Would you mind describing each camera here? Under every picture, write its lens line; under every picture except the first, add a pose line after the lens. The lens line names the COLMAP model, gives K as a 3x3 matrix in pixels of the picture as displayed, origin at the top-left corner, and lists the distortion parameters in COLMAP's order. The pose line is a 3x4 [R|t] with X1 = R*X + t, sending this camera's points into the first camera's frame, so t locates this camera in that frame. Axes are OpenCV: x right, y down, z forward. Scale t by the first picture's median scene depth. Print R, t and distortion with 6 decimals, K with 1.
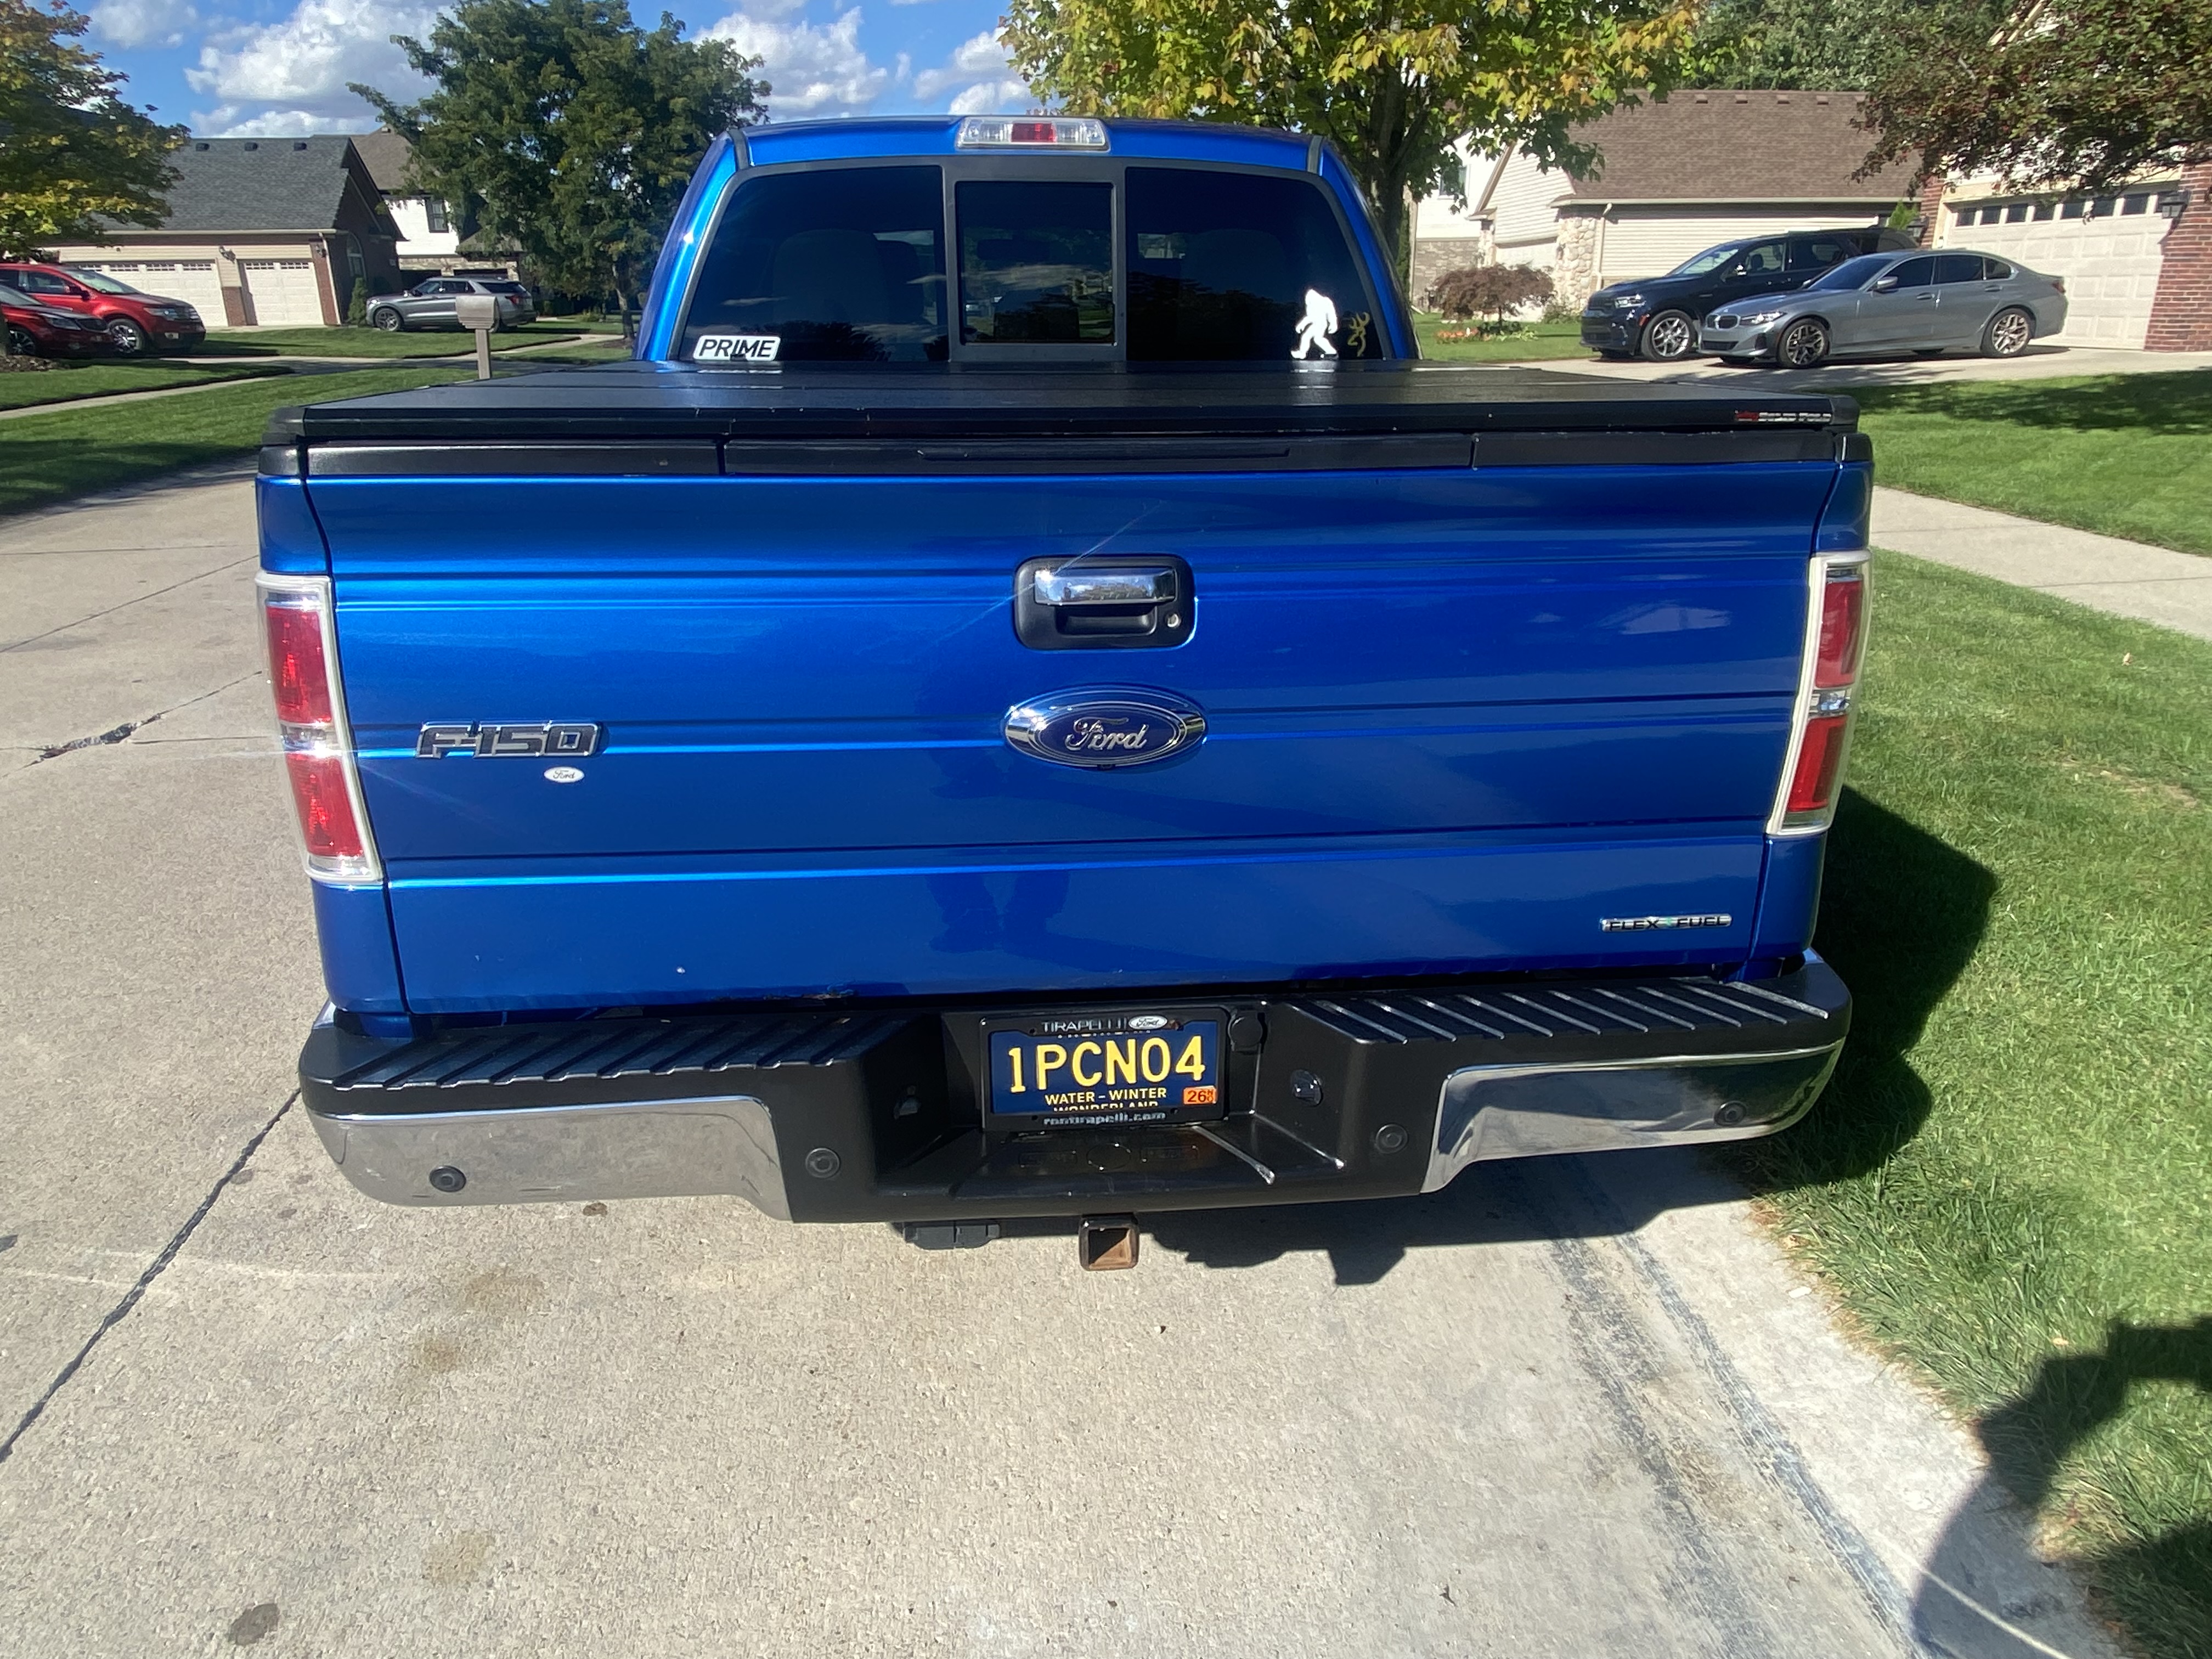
lens RADIAL K [[1429.6, 0, 1106.0], [0, 1429.6, 829.5], [0, 0, 1]] dist [-0.004838, -0.003030]
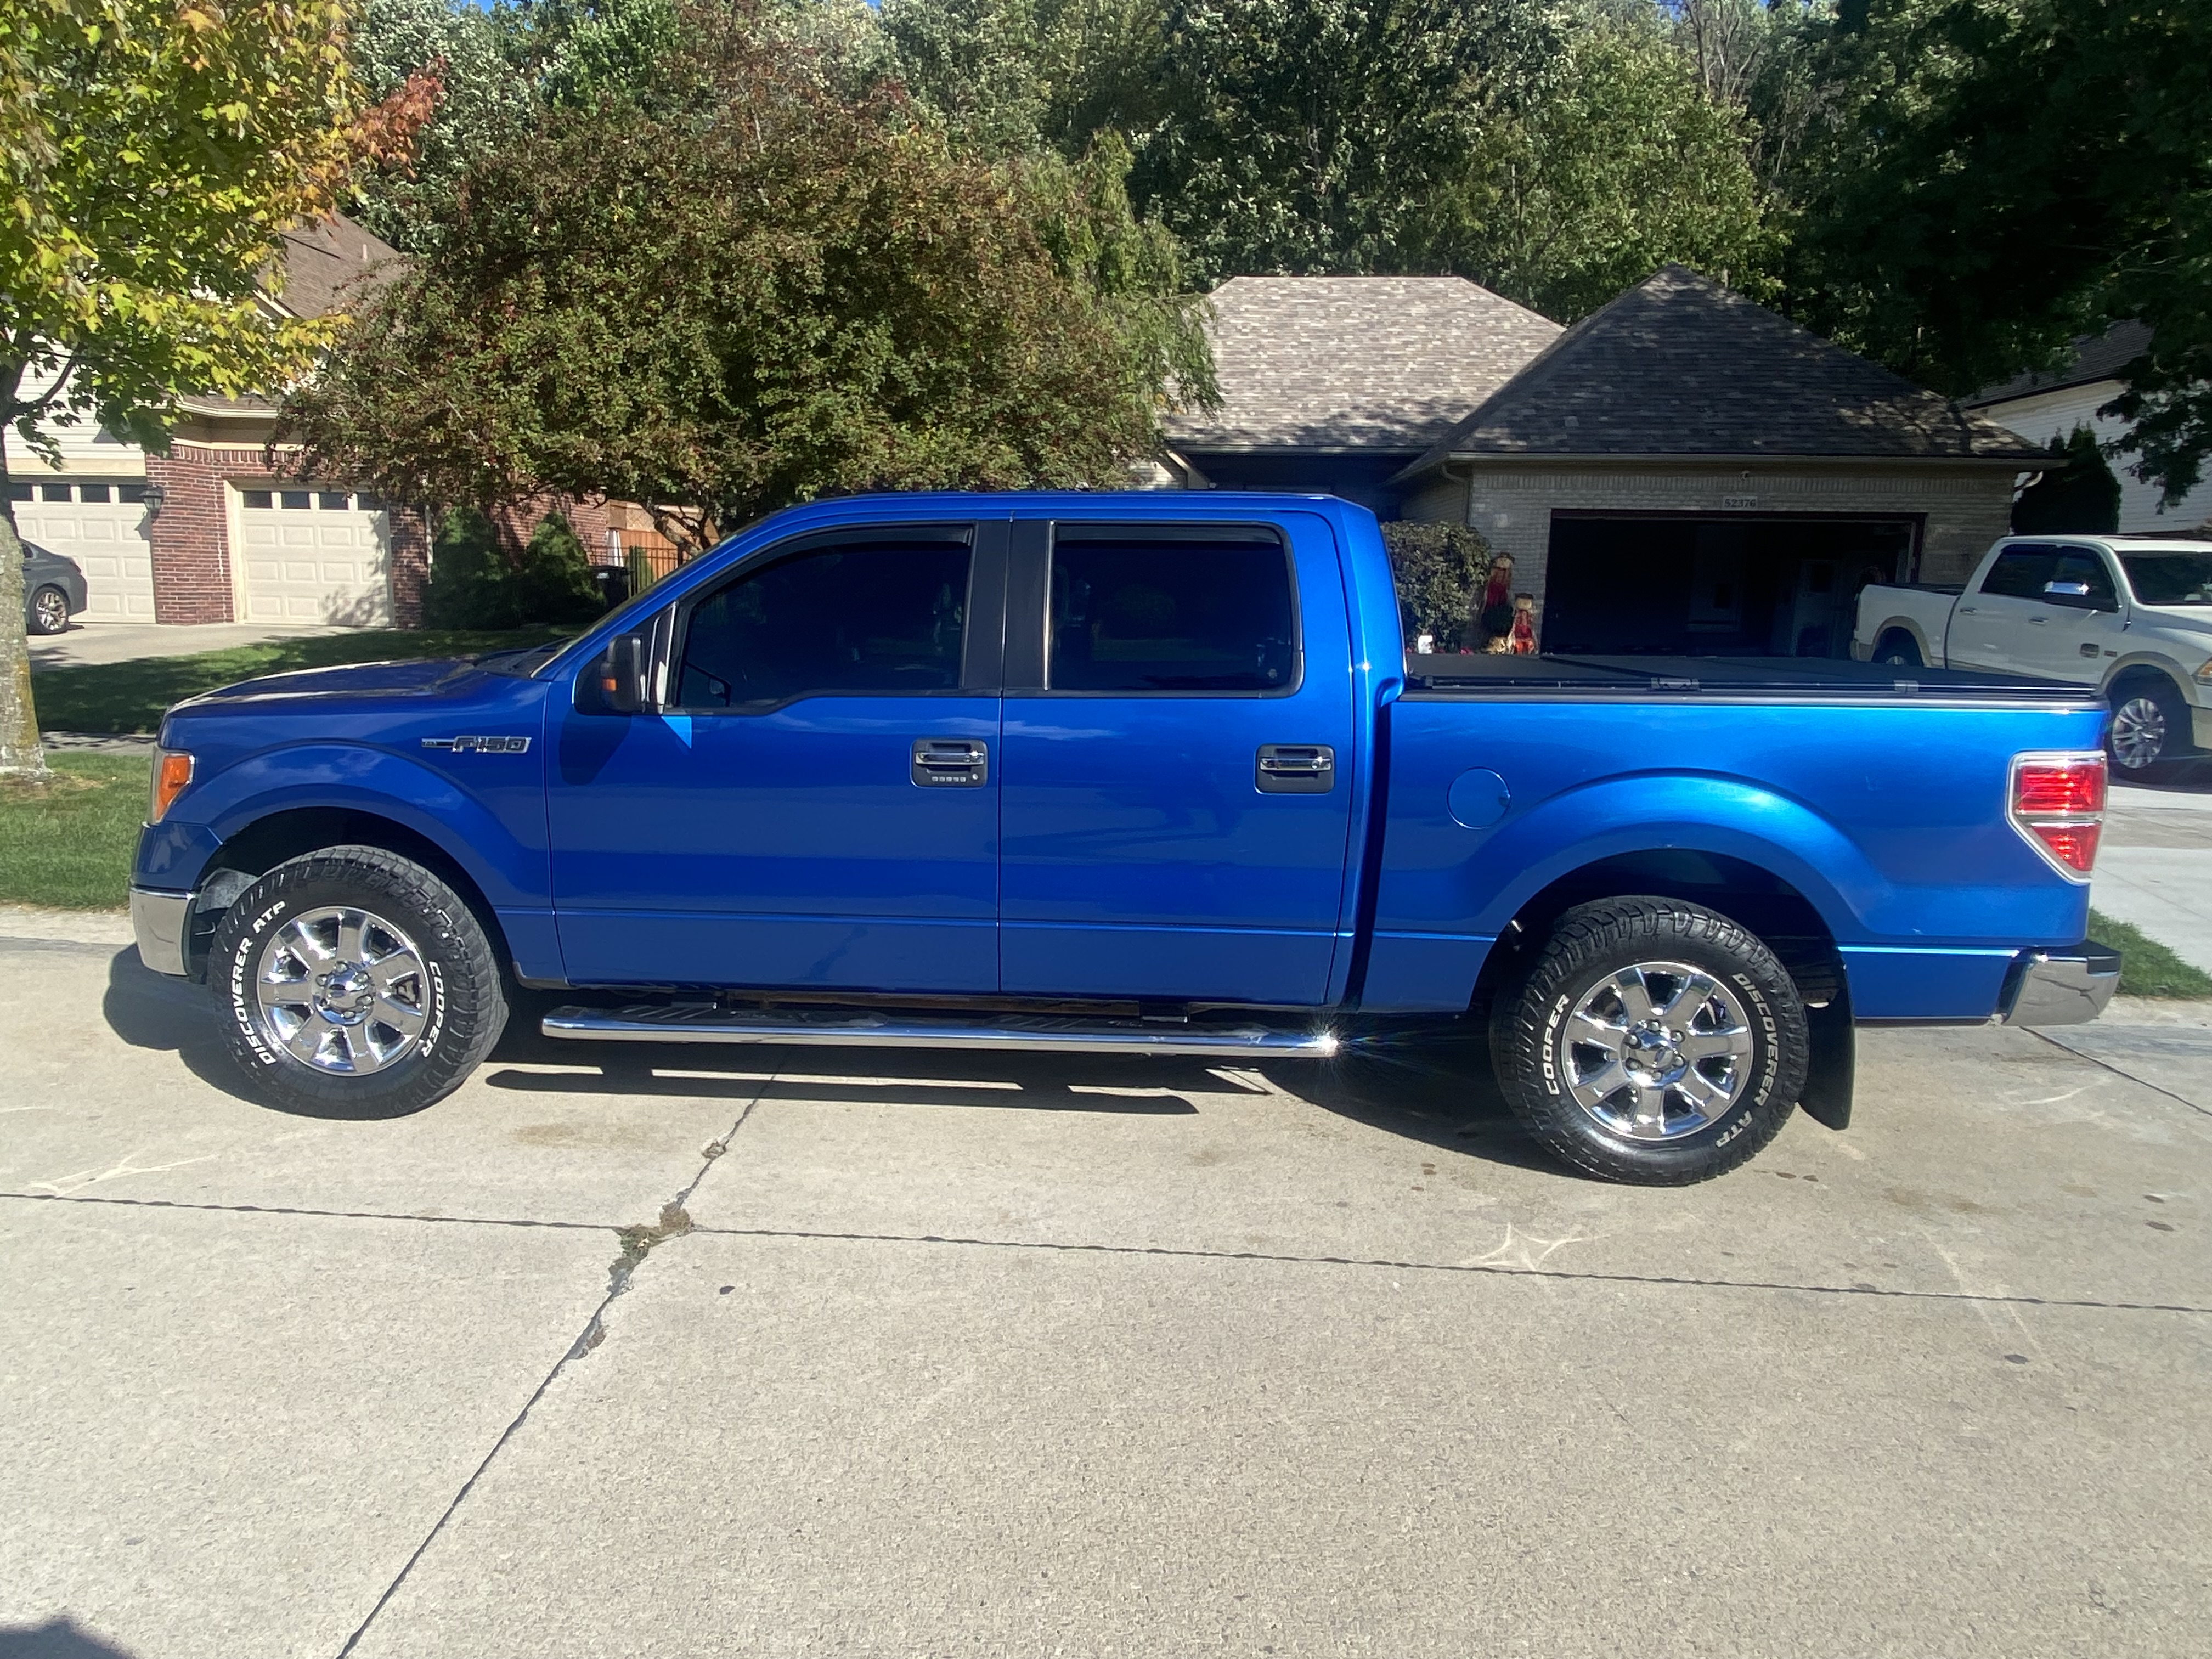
lens RADIAL K [[1429.6, 0, 1106.0], [0, 1429.6, 829.5], [0, 0, 1]] dist [-0.004838, -0.003030]
pose [[0.142552, -0.158500, 0.977014, -0.257951], [0.326904, 0.939243, 0.104675, -0.068189], [-0.934245, 0.304468, 0.185705, 0.173982]]
